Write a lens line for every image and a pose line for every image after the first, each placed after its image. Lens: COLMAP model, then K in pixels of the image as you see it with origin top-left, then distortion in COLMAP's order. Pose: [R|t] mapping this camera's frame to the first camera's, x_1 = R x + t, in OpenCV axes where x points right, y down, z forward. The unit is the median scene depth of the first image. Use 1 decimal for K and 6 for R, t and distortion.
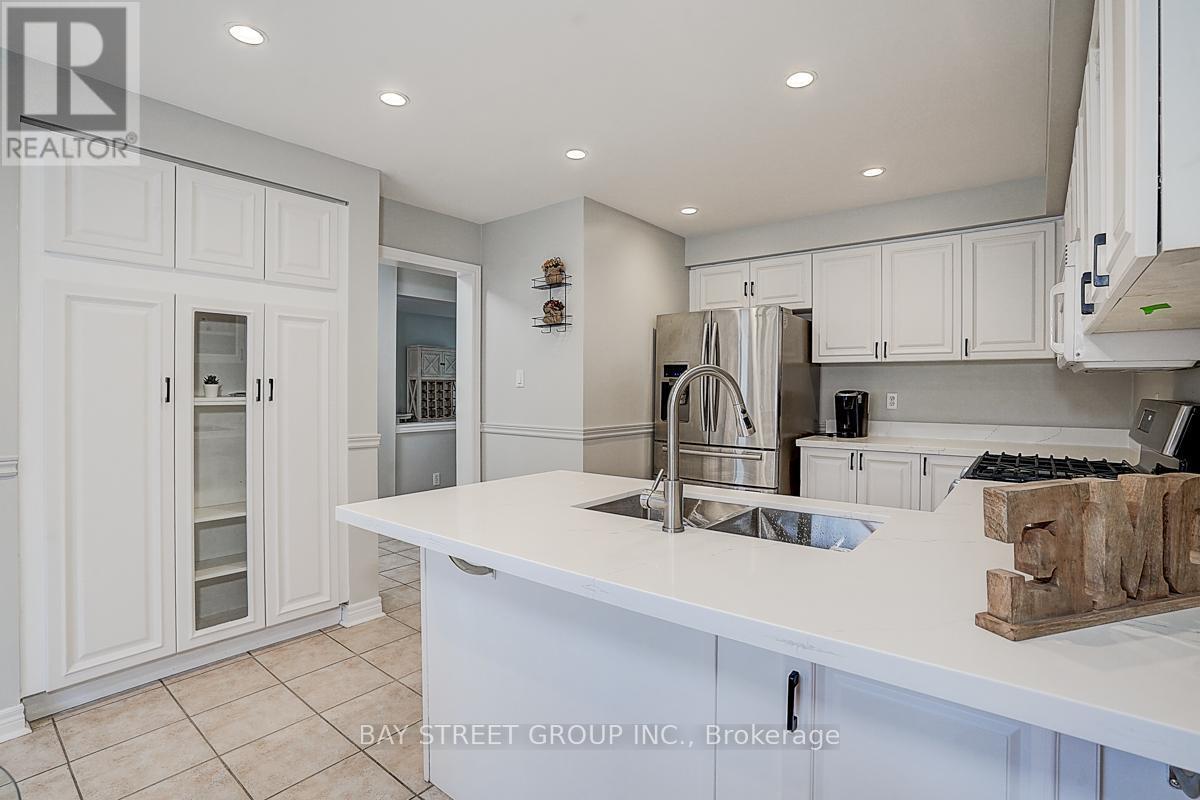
lens RADIAL K [[570.1, 0, 602.9], [0, 570.1, 398.6], [0, 0, 1]] dist [-0.029563, 0.000048]
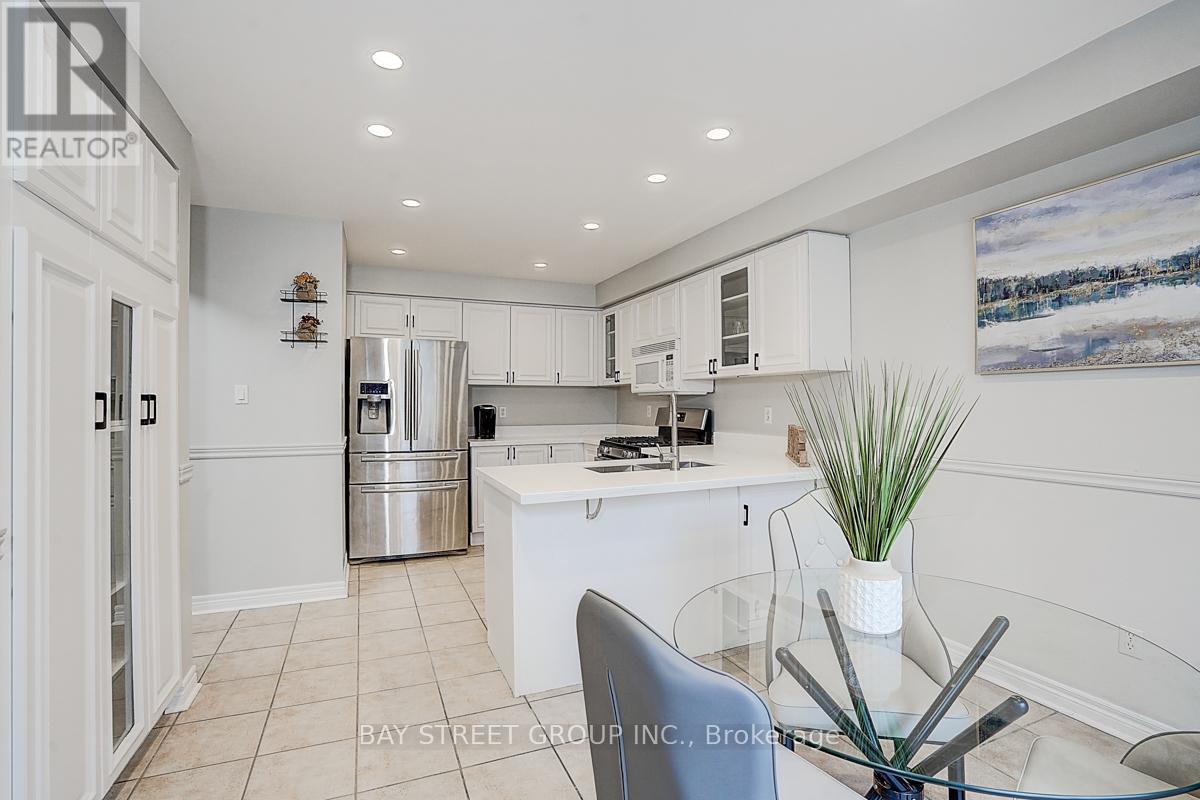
lens RADIAL K [[564.1, 0, 597.2], [0, 564.1, 405.6], [0, 0, 1]] dist [0.000025, 0.000161]
pose [[0.490812, -0.007963, 0.871229, -0.686049], [0.020252, 0.999792, -0.002272, -0.004323], [-0.871030, 0.018759, 0.490871, 0.084616]]
